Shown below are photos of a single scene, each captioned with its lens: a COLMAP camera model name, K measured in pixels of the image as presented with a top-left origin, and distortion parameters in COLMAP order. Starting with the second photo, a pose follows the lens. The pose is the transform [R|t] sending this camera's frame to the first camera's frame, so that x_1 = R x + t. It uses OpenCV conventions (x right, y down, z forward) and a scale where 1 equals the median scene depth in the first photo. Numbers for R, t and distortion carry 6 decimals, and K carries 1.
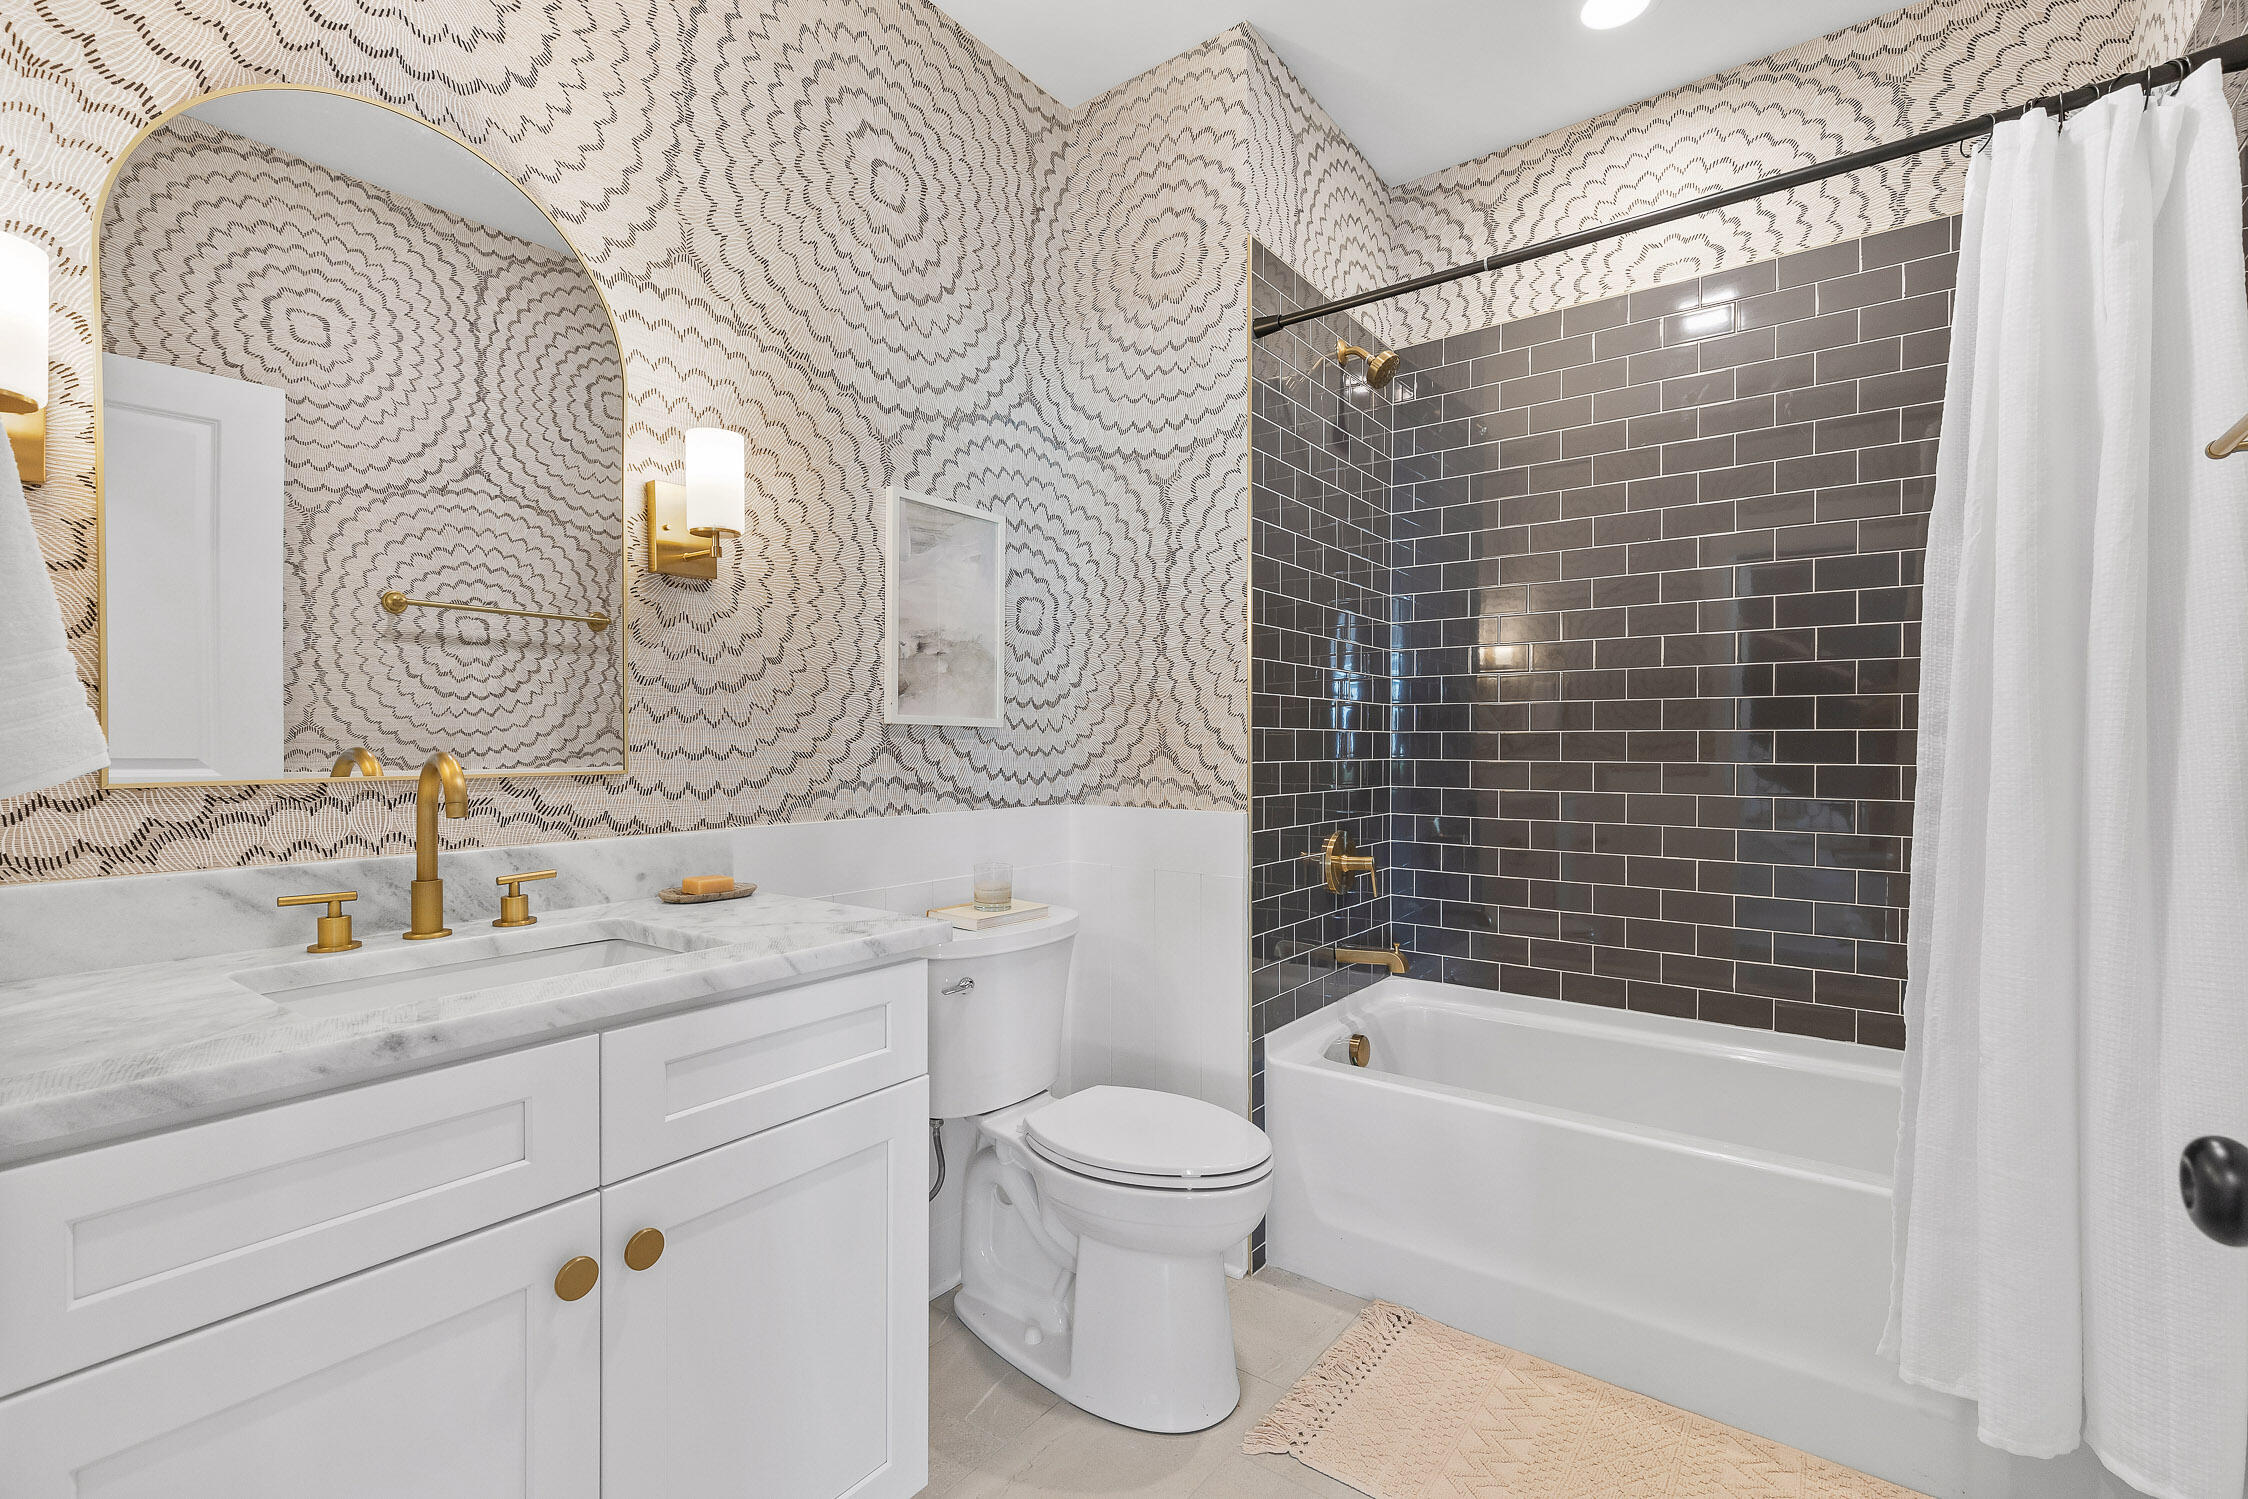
lens RADIAL K [[1012.4, 0, 1118.3], [0, 1012.4, 744.4], [0, 0, 1]] dist [0.001023, -0.001740]
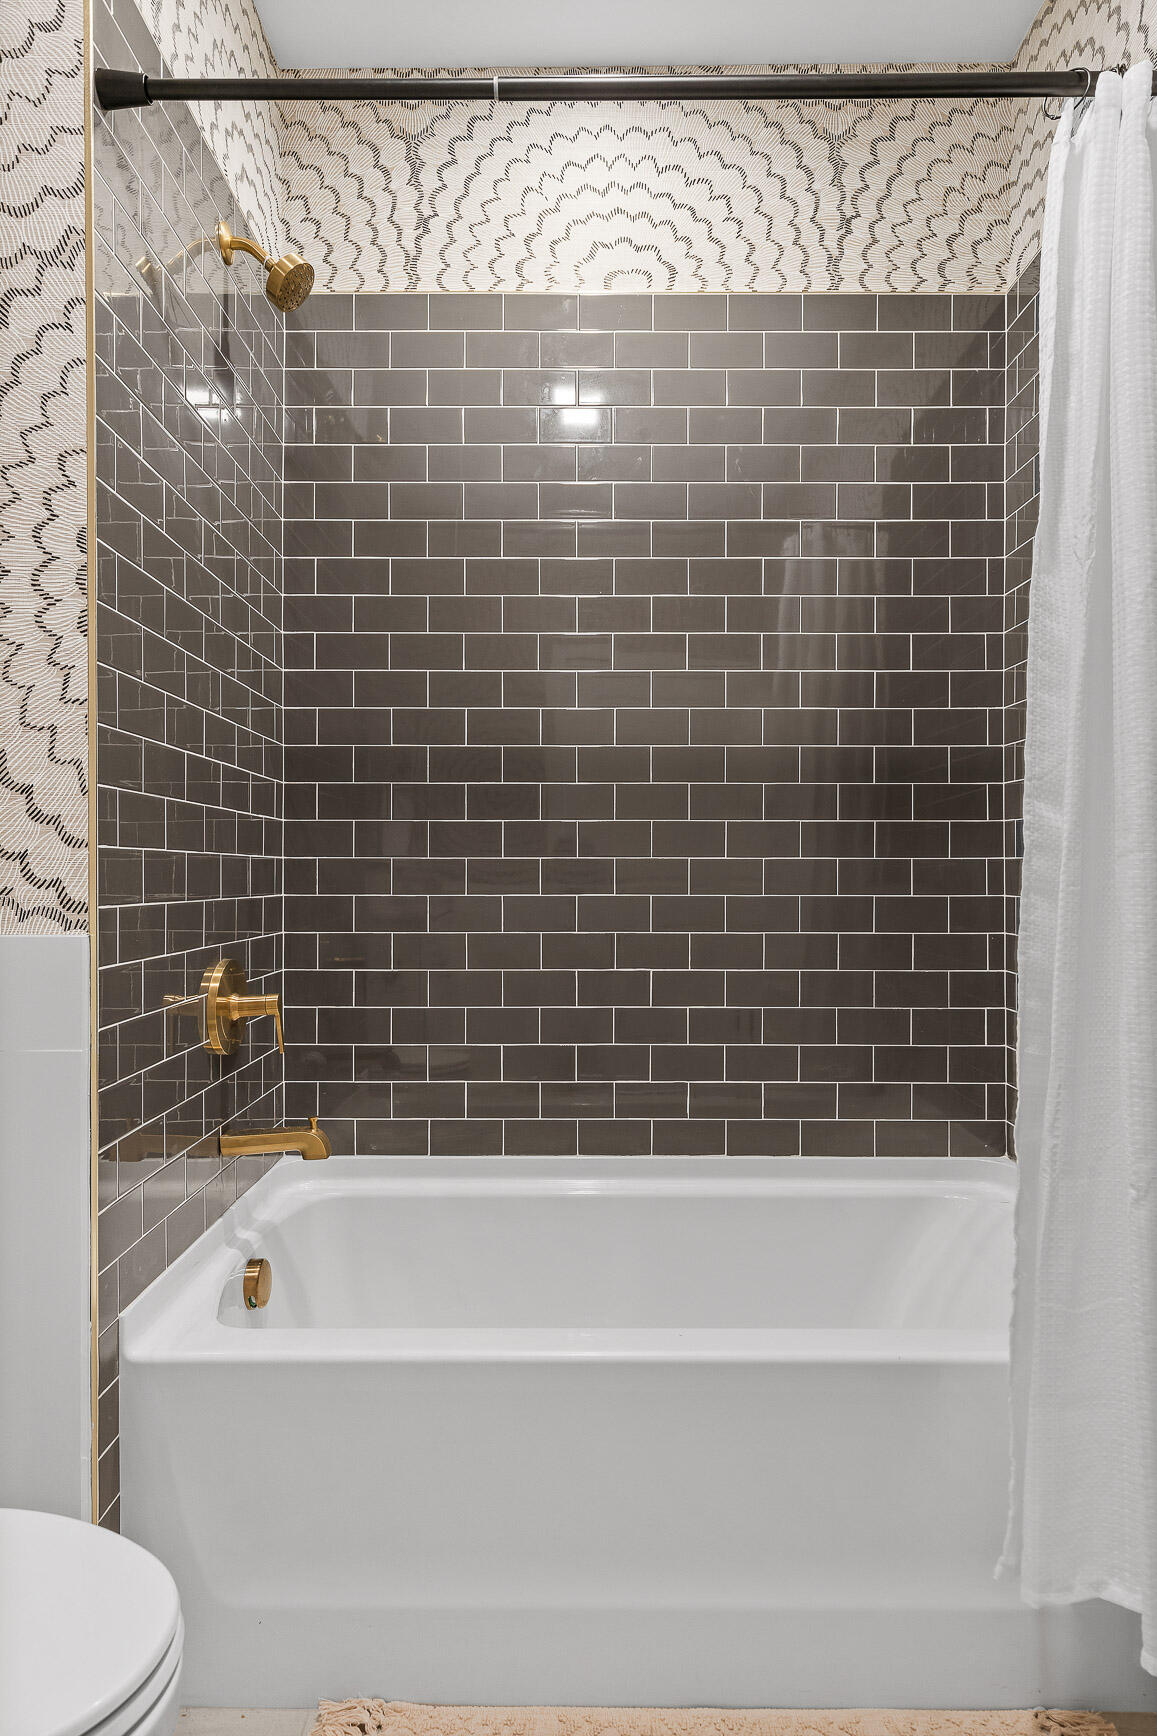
lens RADIAL K [[998.3, 0, 573.7], [0, 998.3, 874.3], [0, 0, 1]] dist [0.003203, 0.000371]
pose [[0.801256, -0.002836, 0.598316, 0.010065], [0.001320, 0.999995, 0.002971, 0.030945], [-0.598321, -0.001591, 0.801255, 0.372730]]
